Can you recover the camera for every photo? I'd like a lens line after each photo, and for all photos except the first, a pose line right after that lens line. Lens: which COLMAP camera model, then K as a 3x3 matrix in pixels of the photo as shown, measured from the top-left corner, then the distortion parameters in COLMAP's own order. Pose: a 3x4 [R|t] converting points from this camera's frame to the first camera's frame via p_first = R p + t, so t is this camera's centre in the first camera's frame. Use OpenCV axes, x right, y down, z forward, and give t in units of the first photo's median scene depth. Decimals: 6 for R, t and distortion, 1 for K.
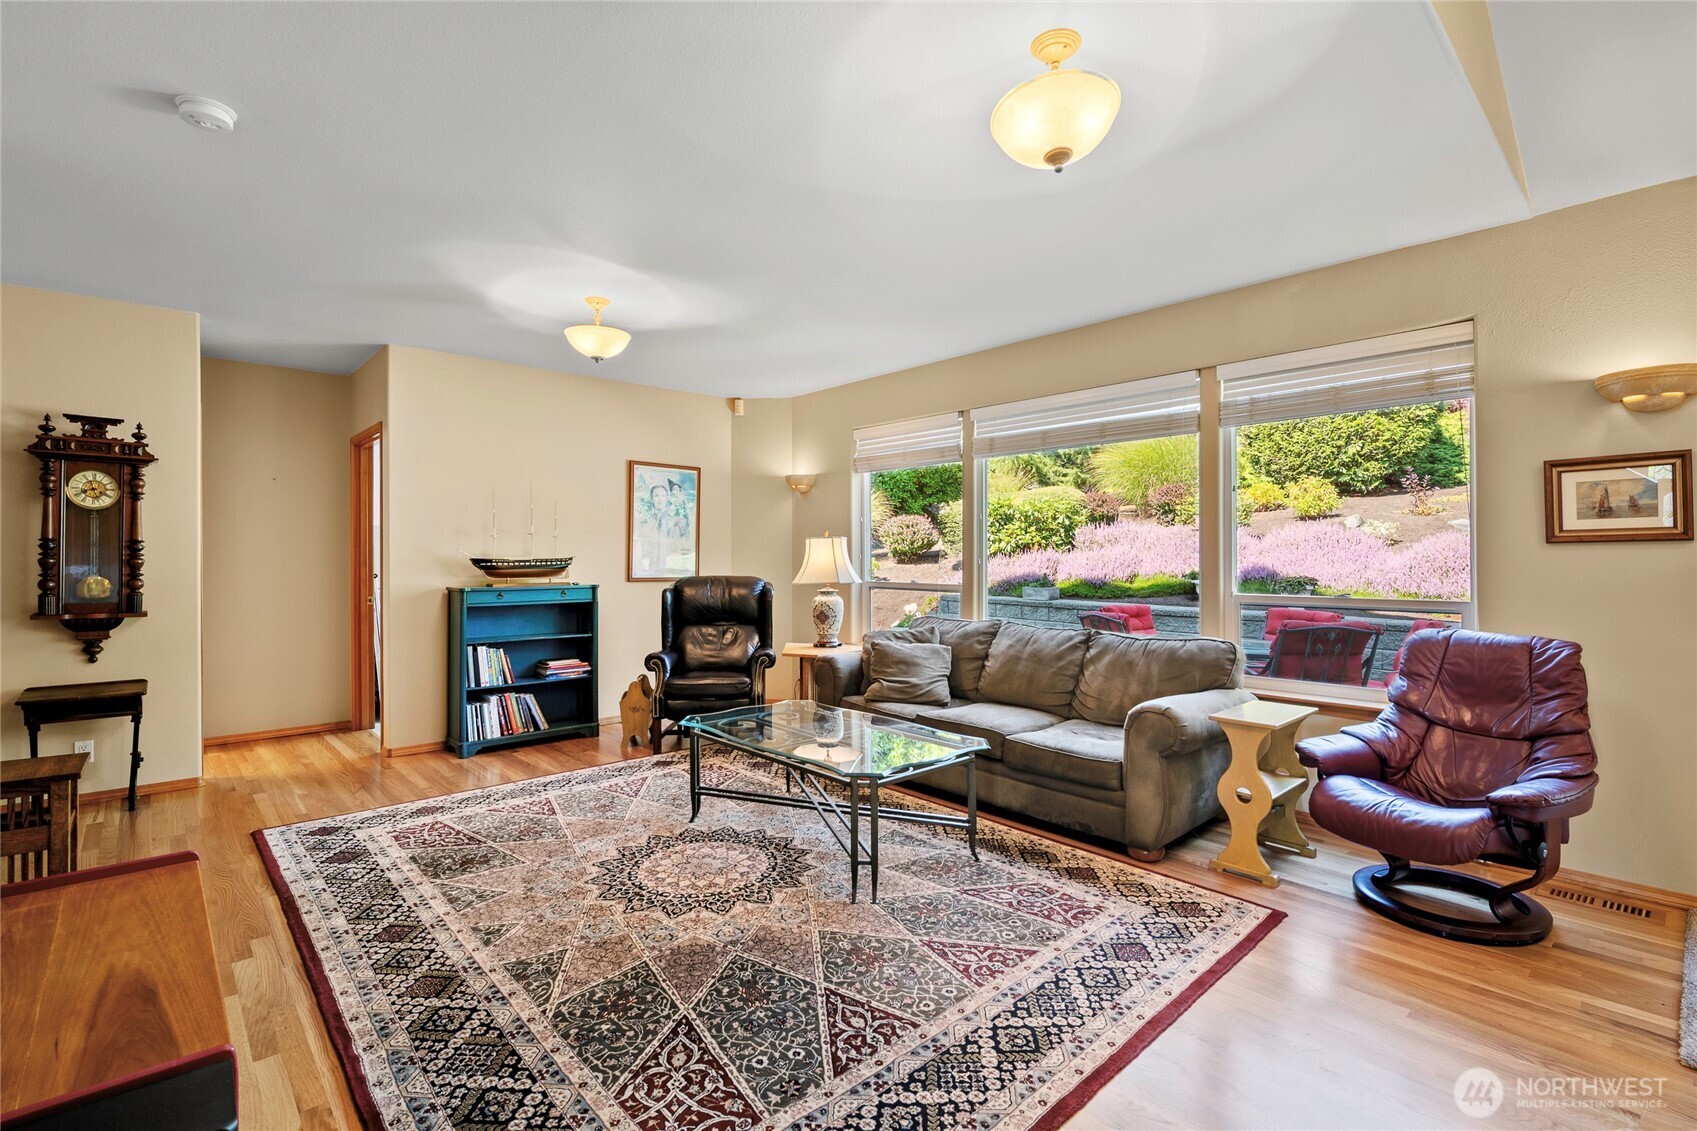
lens RADIAL K [[778.7, 0, 850.6], [0, 778.7, 557.4], [0, 0, 1]] dist [-0.003059, -0.000653]
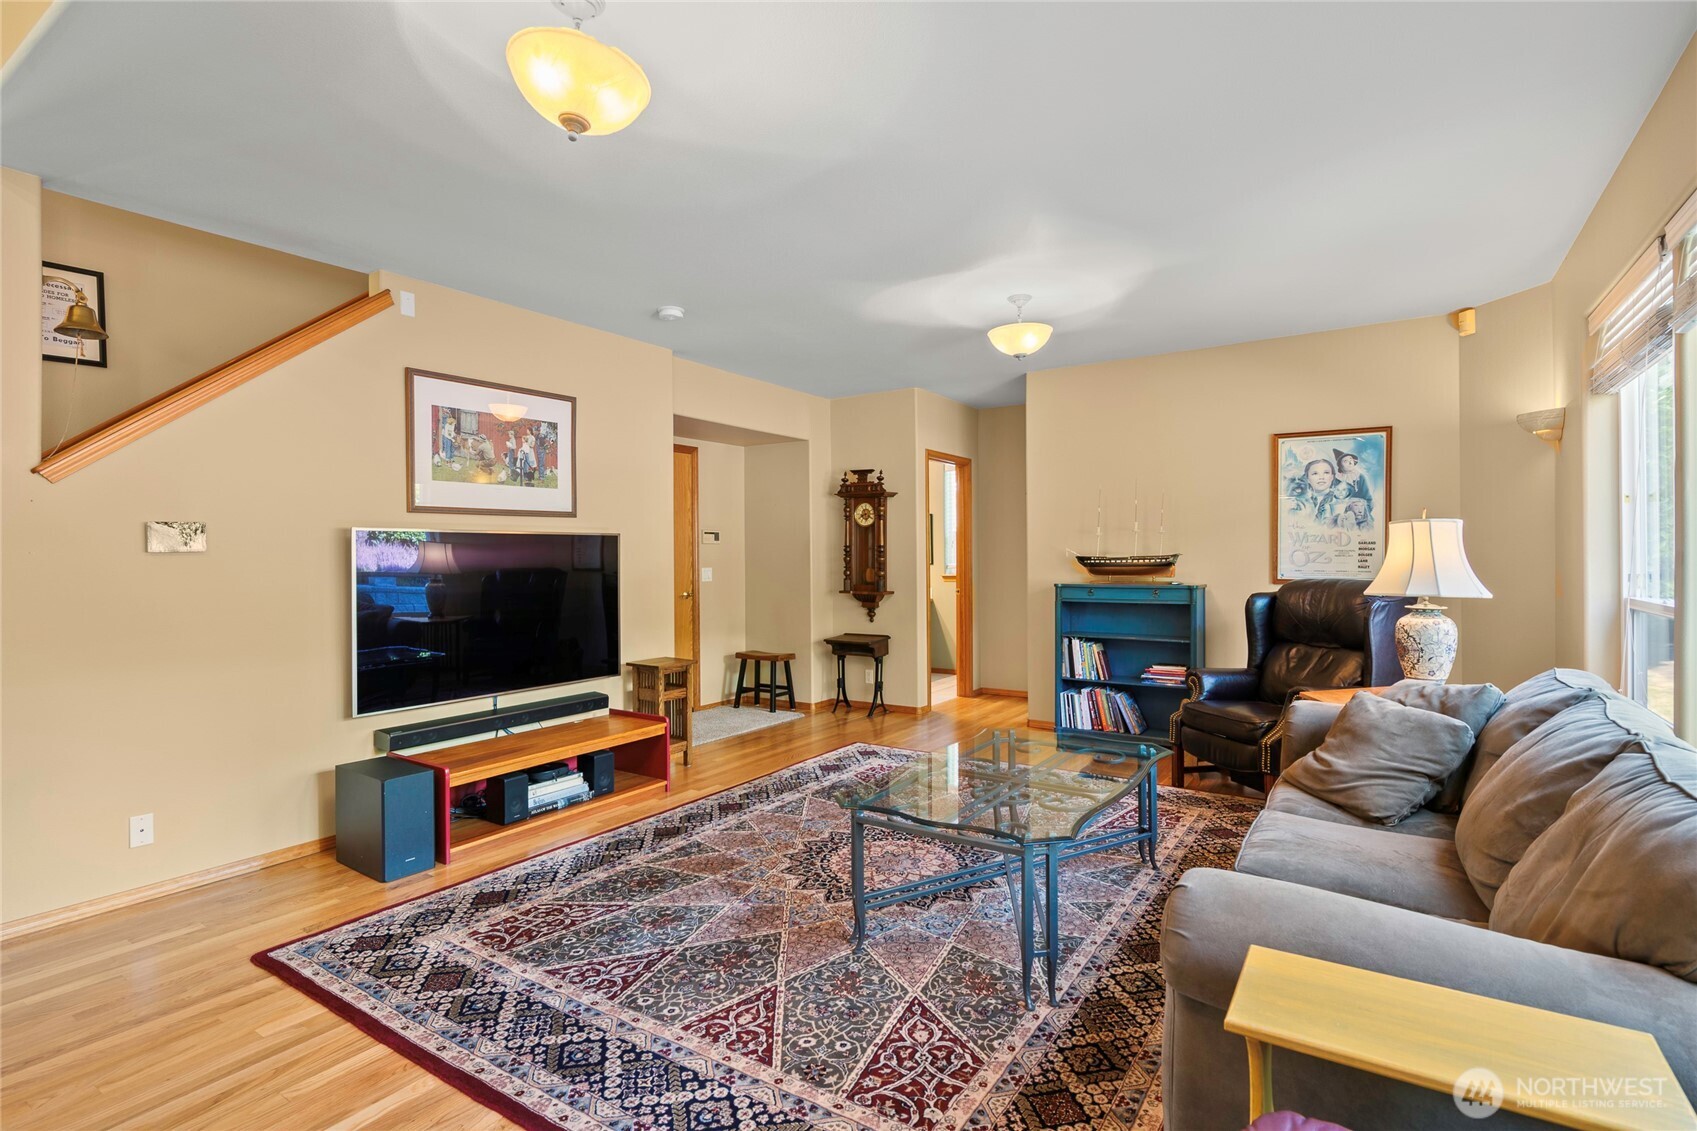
lens RADIAL K [[812.0, 0, 849.4], [0, 812.0, 563.3], [0, 0, 1]] dist [0.000842, -0.000152]
pose [[0.242423, 0.008086, -0.970137, 0.814864], [0.008042, 0.999914, 0.010344, -0.004344], [0.970137, -0.010309, 0.242337, 0.688839]]
